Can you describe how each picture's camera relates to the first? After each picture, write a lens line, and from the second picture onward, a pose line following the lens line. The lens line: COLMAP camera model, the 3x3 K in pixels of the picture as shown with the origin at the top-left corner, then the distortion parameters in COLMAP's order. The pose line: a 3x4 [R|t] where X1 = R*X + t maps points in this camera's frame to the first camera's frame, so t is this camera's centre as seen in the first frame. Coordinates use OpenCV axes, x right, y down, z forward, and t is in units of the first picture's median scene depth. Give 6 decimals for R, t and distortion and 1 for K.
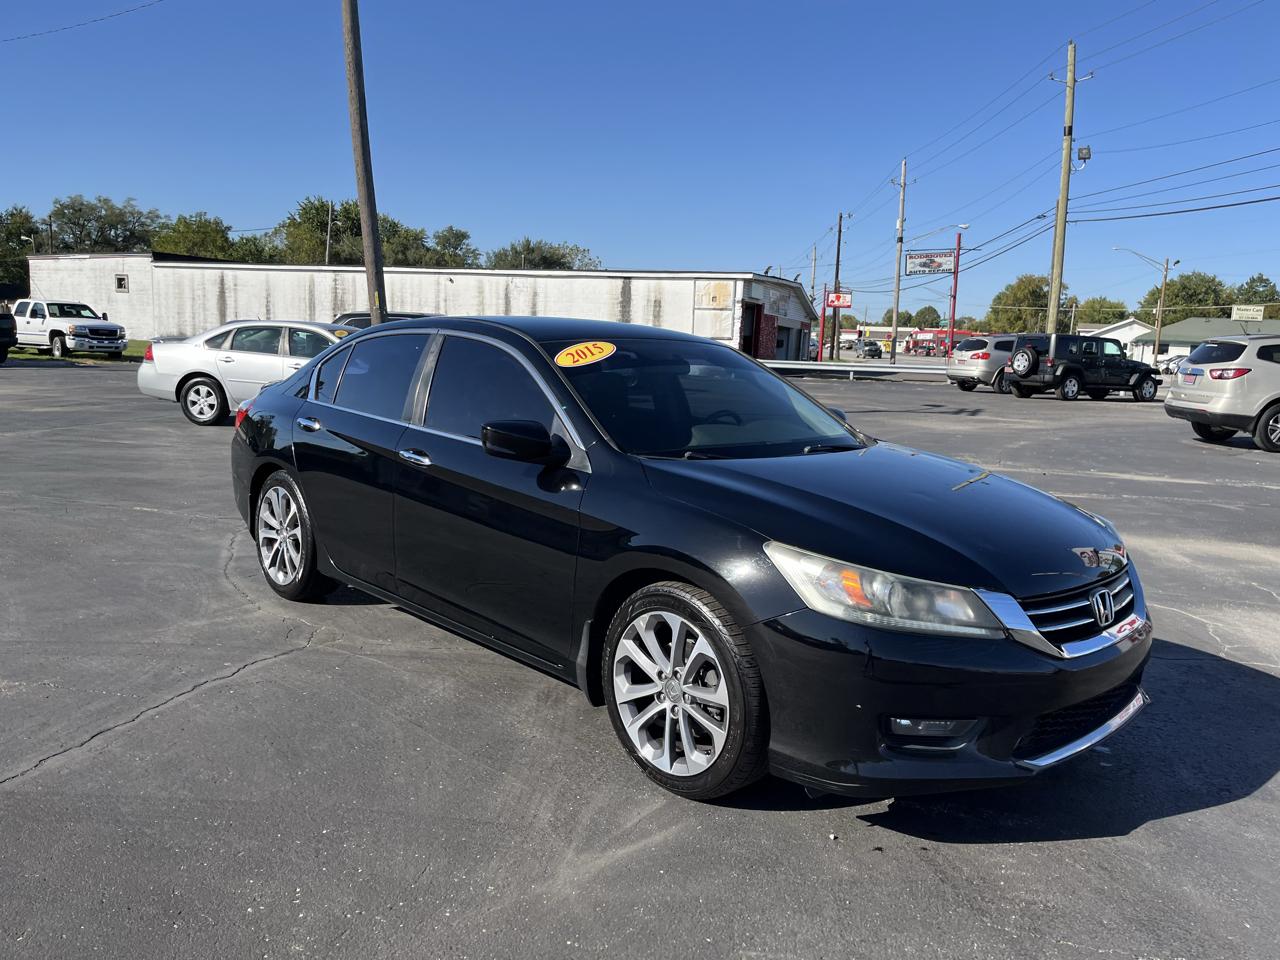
lens RADIAL K [[970.6, 0, 648.8], [0, 970.6, 495.9], [0, 0, 1]] dist [0.065735, -0.085615]
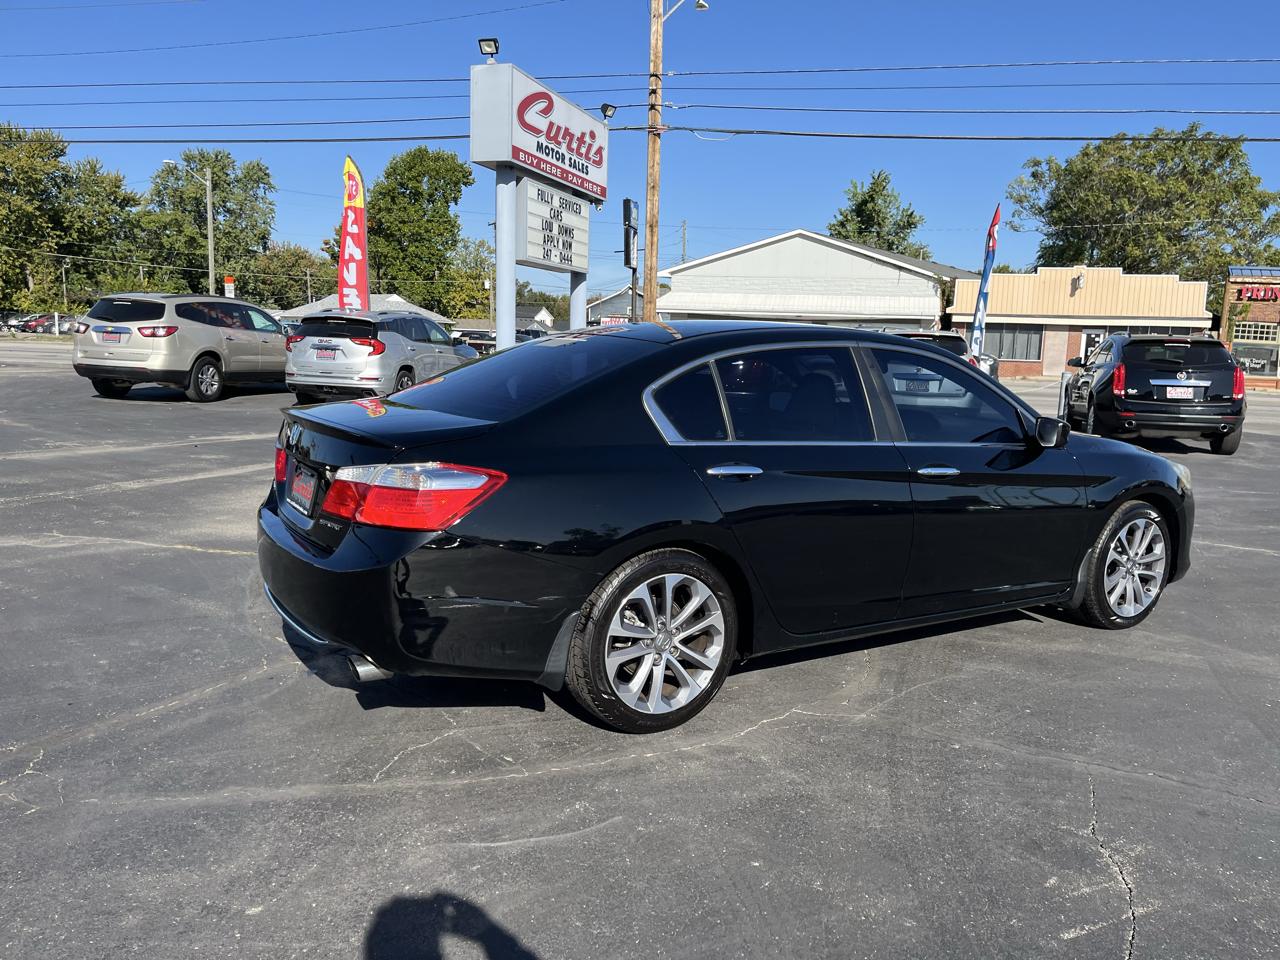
lens RADIAL K [[970.6, 0, 655.8], [0, 970.6, 487.8], [0, 0, 1]] dist [0.065735, -0.085615]
pose [[0.198648, -0.182066, 0.963011, -0.139562], [0.130849, 0.978724, 0.158045, -0.024069], [-0.971297, 0.094614, 0.218245, 0.115945]]
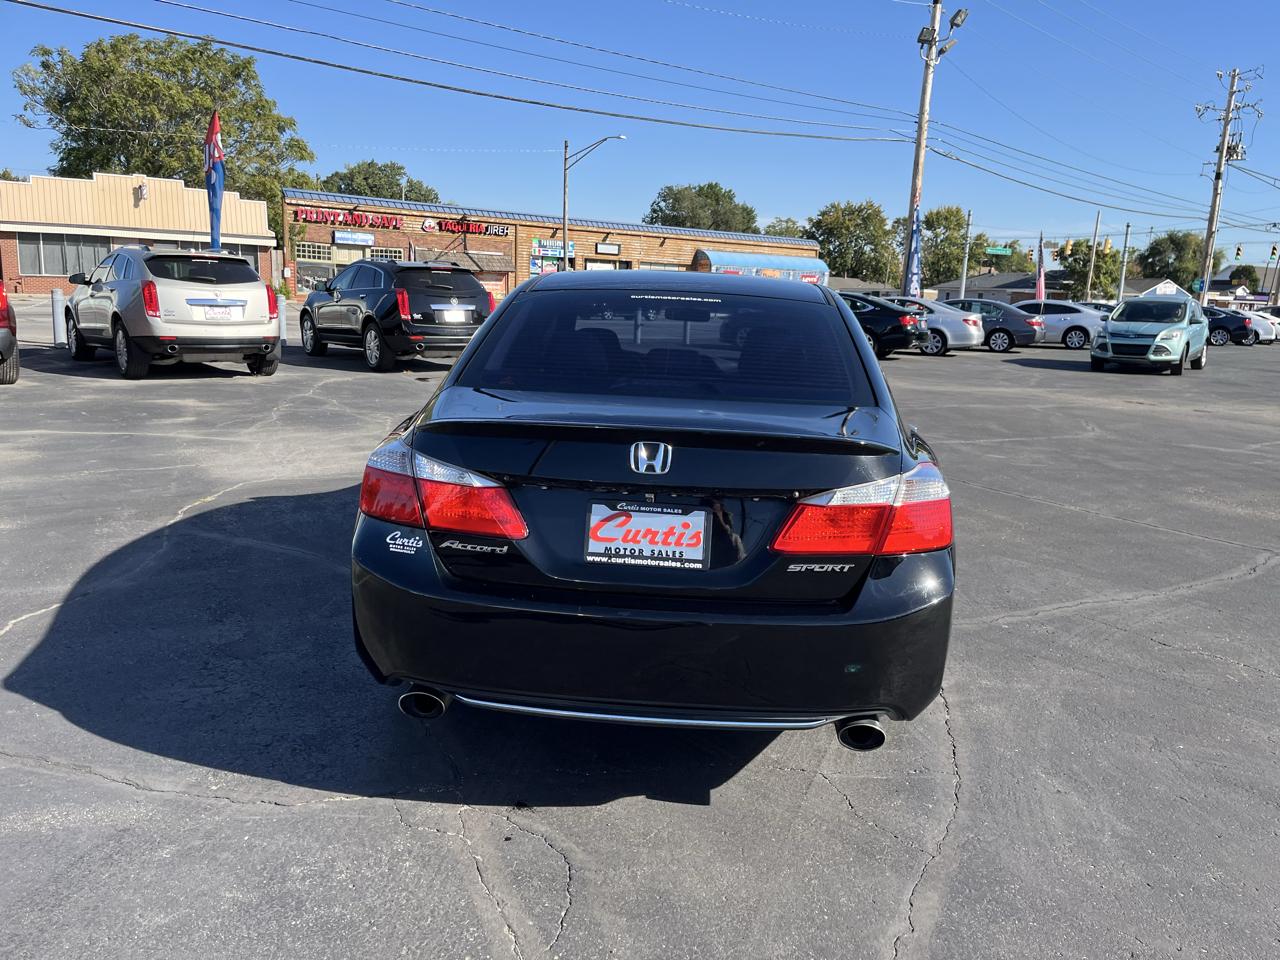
lens RADIAL K [[970.6, 0, 651.8], [0, 970.6, 484.1], [0, 0, 1]] dist [0.065735, -0.085615]
pose [[-0.671930, -0.210372, 0.710108, -0.099357], [0.051598, 0.943183, 0.328244, -0.038201], [-0.738815, 0.257197, -0.622898, 0.211374]]
